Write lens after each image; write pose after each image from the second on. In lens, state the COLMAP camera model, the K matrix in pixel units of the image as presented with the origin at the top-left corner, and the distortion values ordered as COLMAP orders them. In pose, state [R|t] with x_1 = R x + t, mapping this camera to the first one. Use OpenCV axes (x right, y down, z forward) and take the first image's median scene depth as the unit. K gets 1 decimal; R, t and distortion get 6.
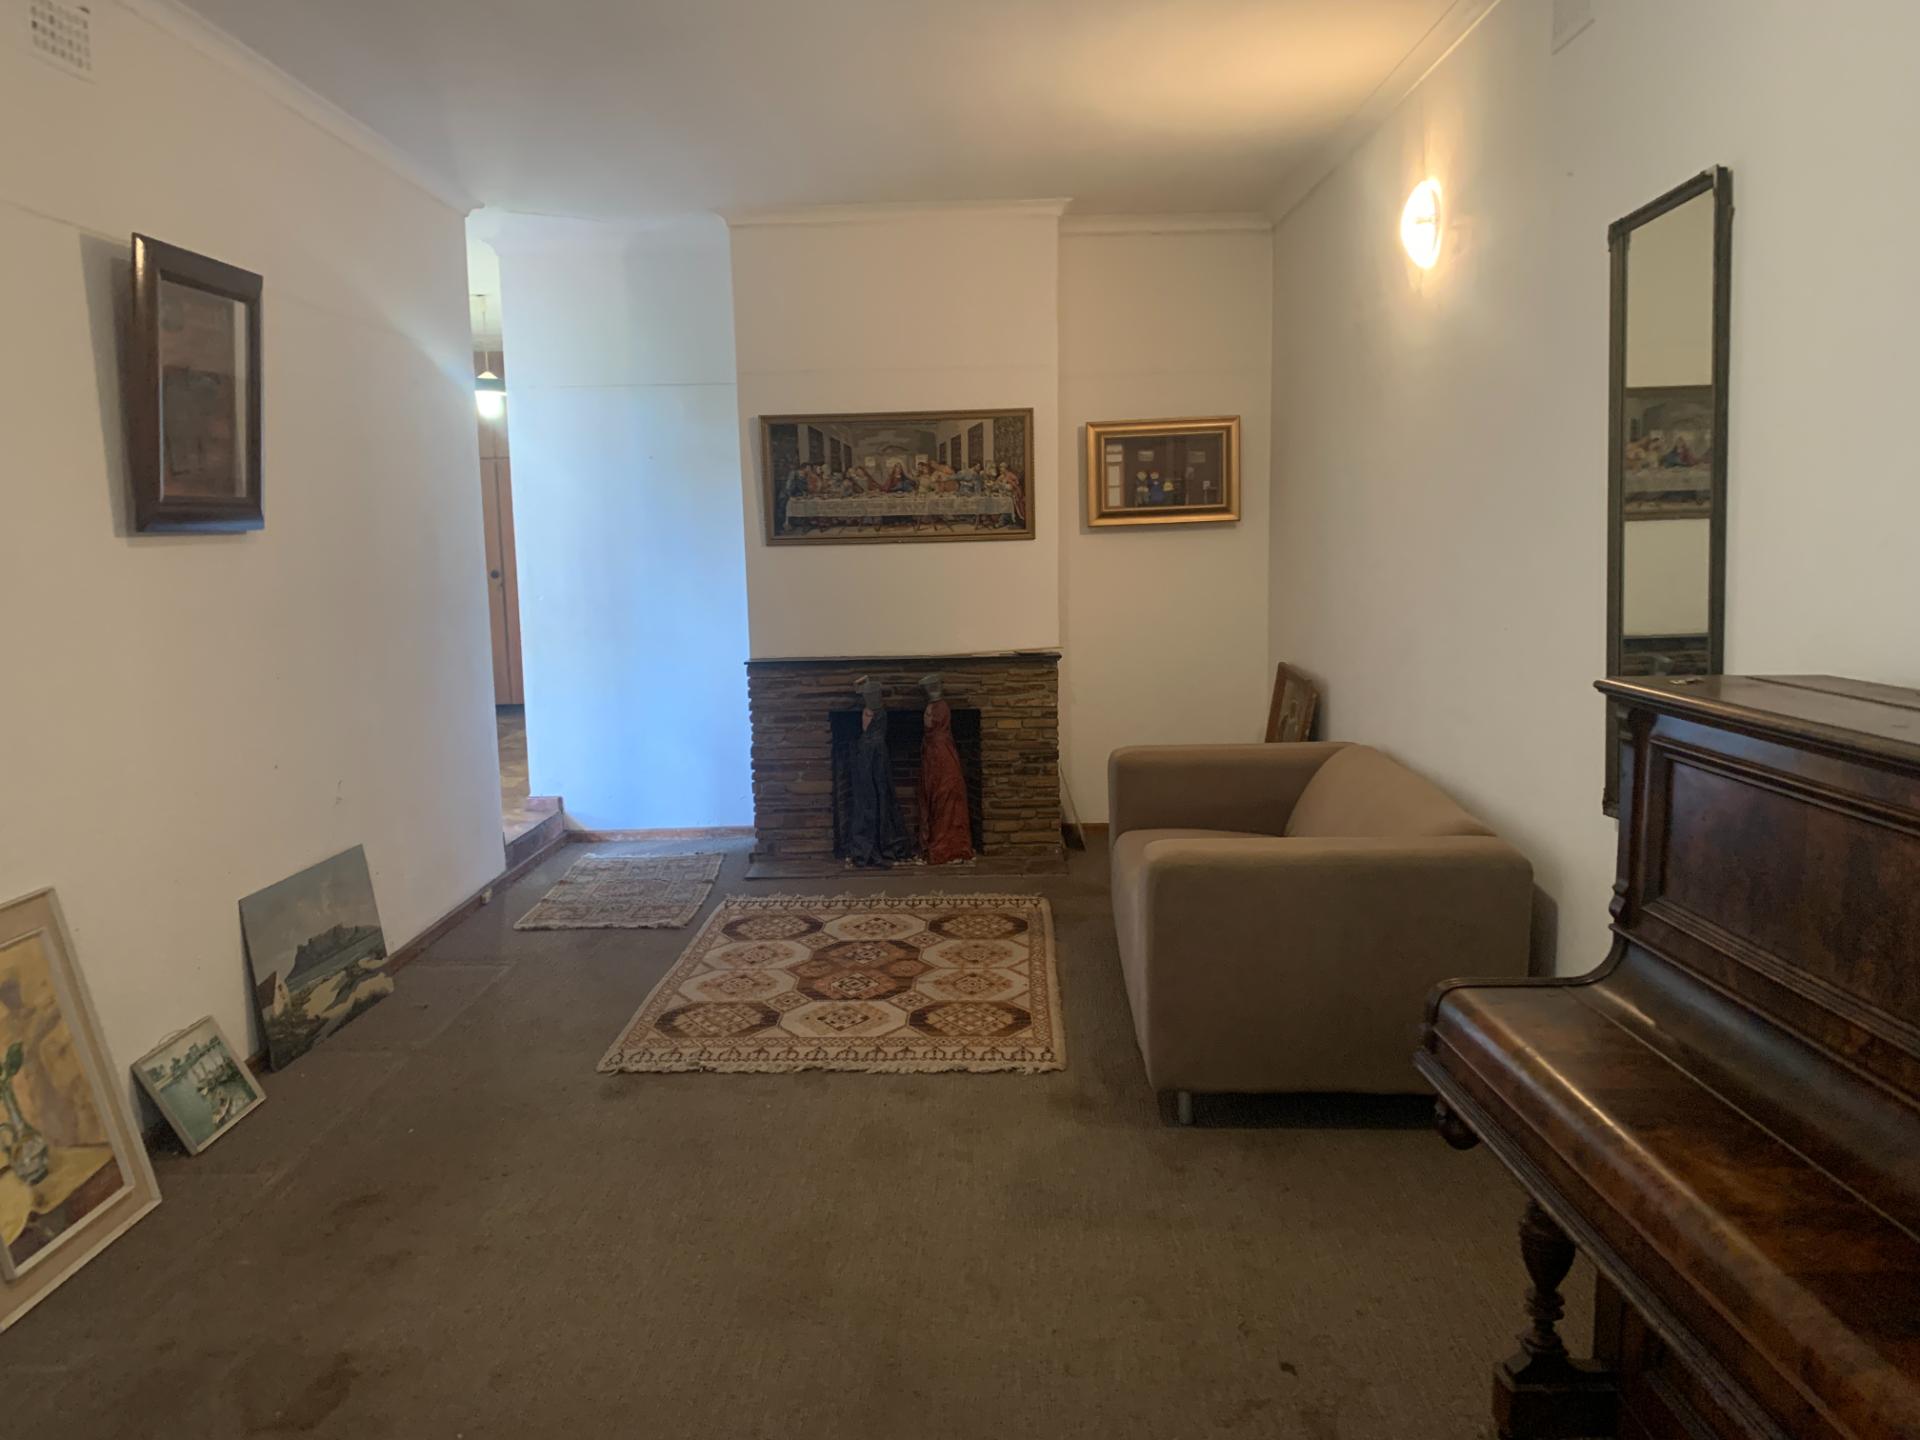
lens RADIAL K [[1465.3, 0, 958.3], [0, 1465.3, 714.6], [0, 0, 1]] dist [0.046963, -0.051130]
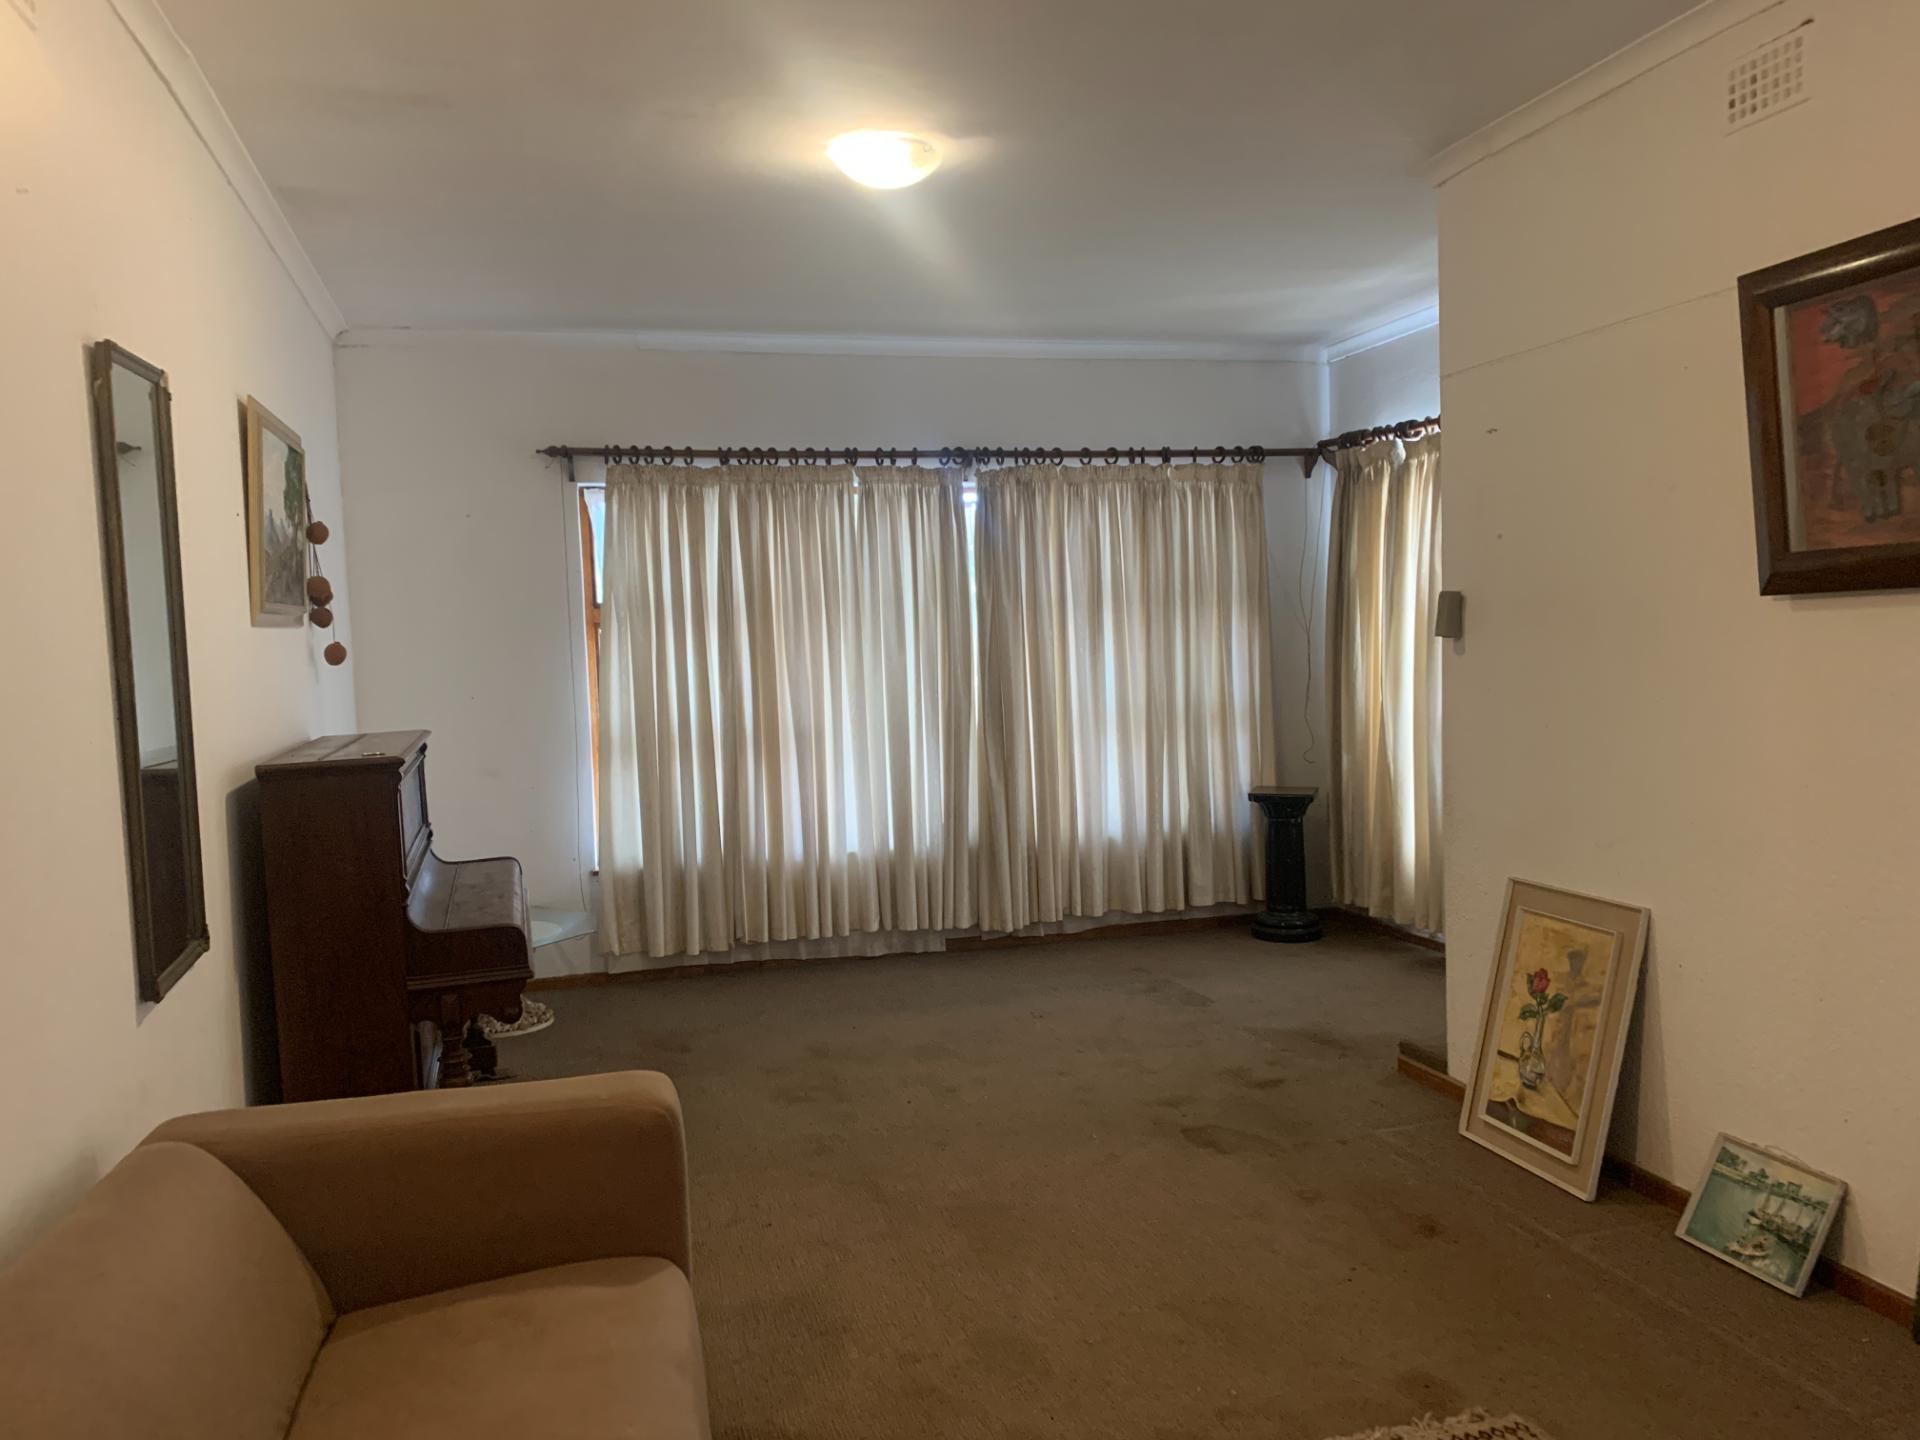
lens RADIAL K [[1465.3, 0, 956.5], [0, 1465.3, 725.6], [0, 0, 1]] dist [0.046963, -0.051130]
pose [[-0.959944, 0.069792, -0.271362, 0.192167], [0.019178, 0.982576, 0.184869, -0.234965], [0.279536, 0.172260, -0.944556, 1.829184]]
